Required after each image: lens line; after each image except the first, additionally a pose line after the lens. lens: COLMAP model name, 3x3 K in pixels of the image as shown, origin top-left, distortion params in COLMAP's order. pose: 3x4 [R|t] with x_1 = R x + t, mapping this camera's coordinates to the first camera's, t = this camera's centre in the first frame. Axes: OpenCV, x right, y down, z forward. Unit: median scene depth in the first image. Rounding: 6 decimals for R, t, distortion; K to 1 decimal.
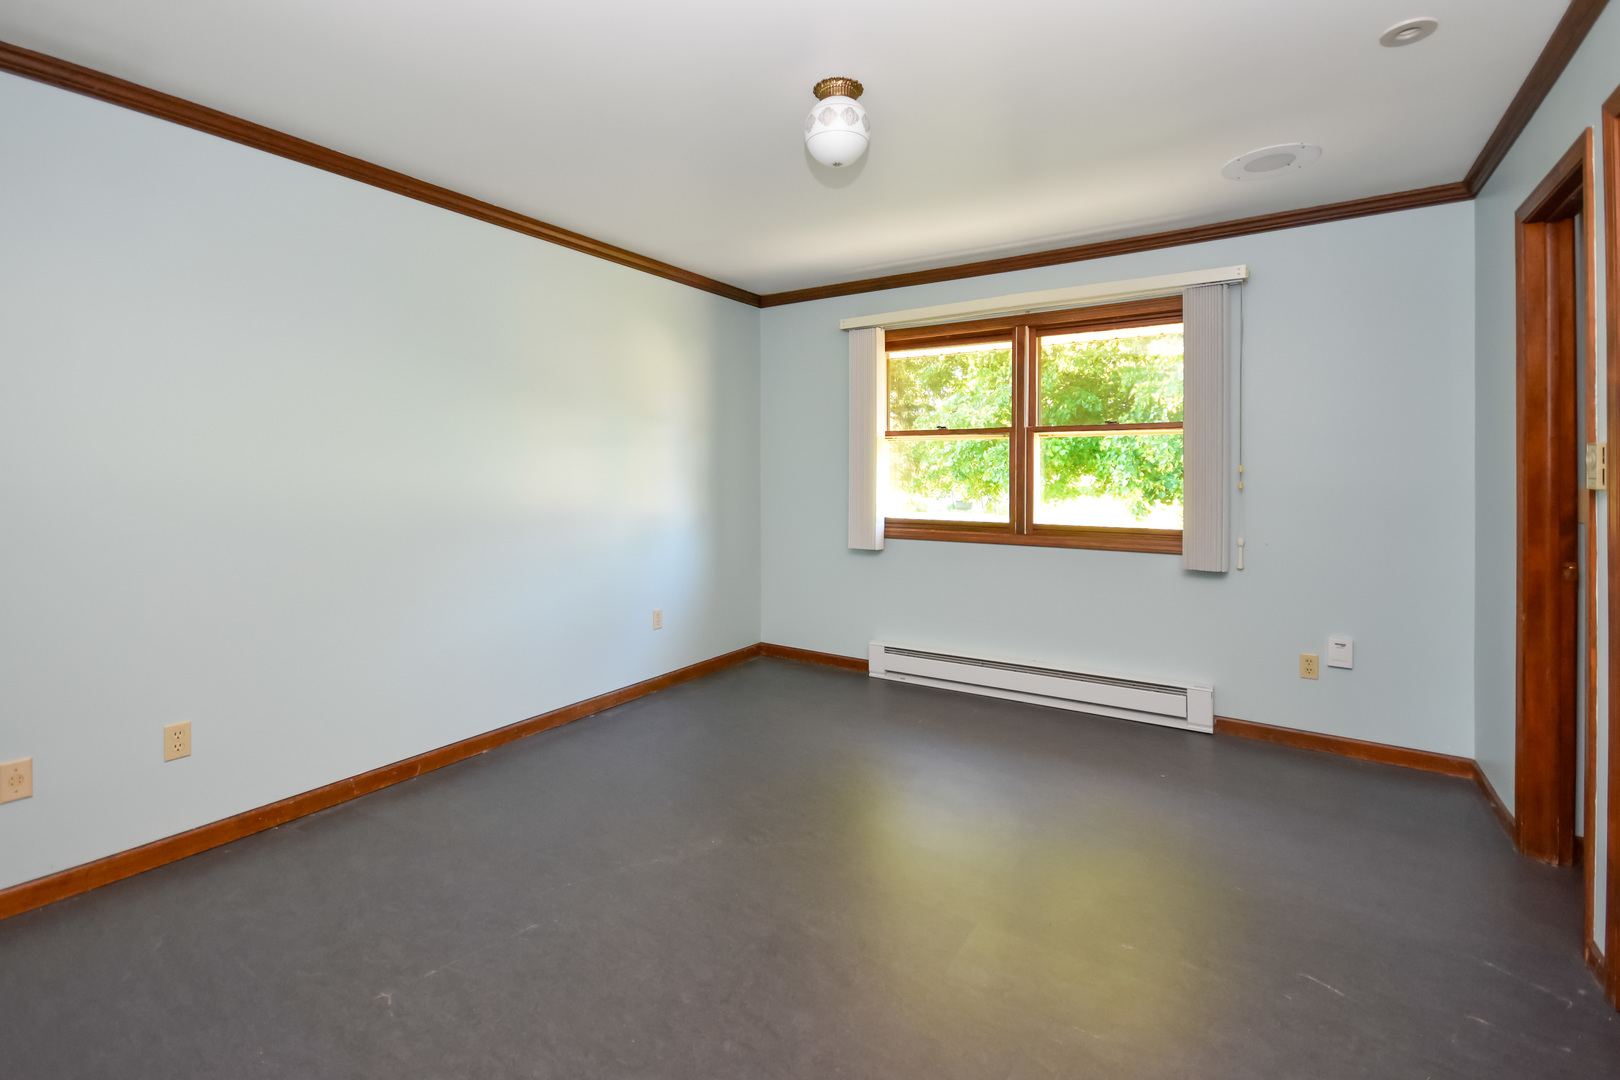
lens RADIAL K [[656.3, 0, 811.9], [0, 656.3, 477.2], [0, 0, 1]] dist [0.000377, -0.000282]
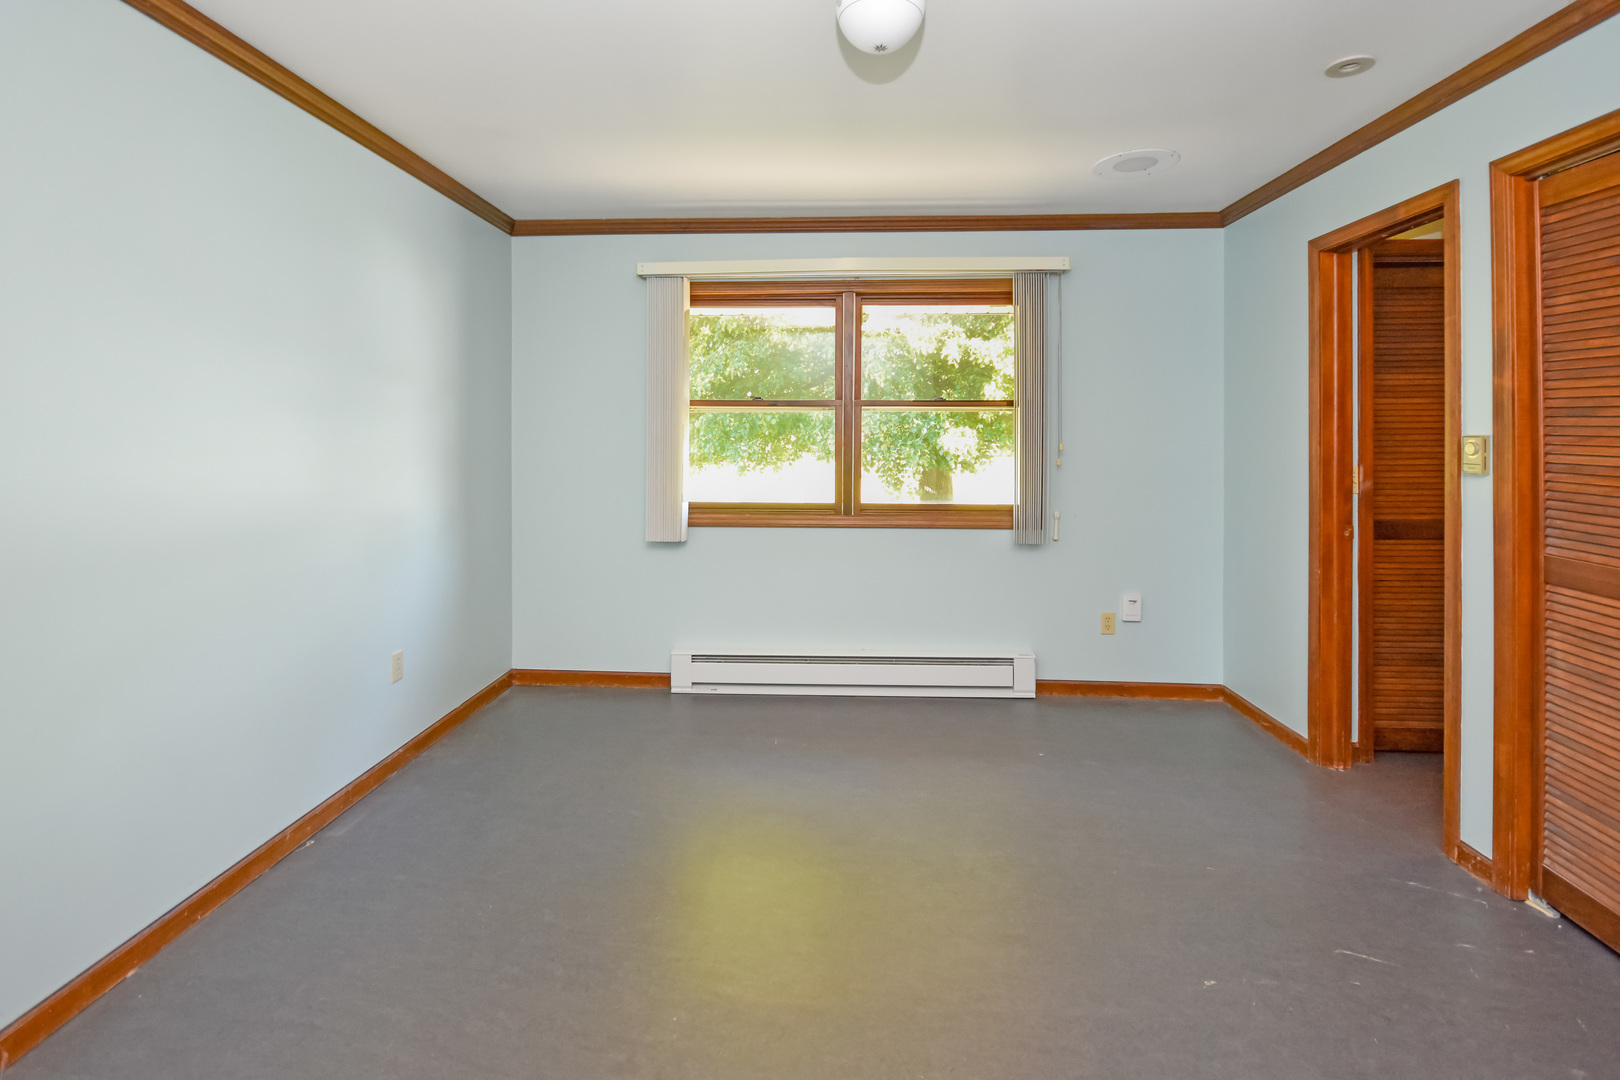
lens RADIAL K [[682.9, 0, 806.6], [0, 682.9, 434.1], [0, 0, 1]] dist [-0.003021, -0.000298]
pose [[0.885971, 0.002612, 0.463732, -0.185283], [0.003902, 0.999907, -0.013087, -0.015747], [-0.463723, 0.013404, 0.885879, 0.164246]]
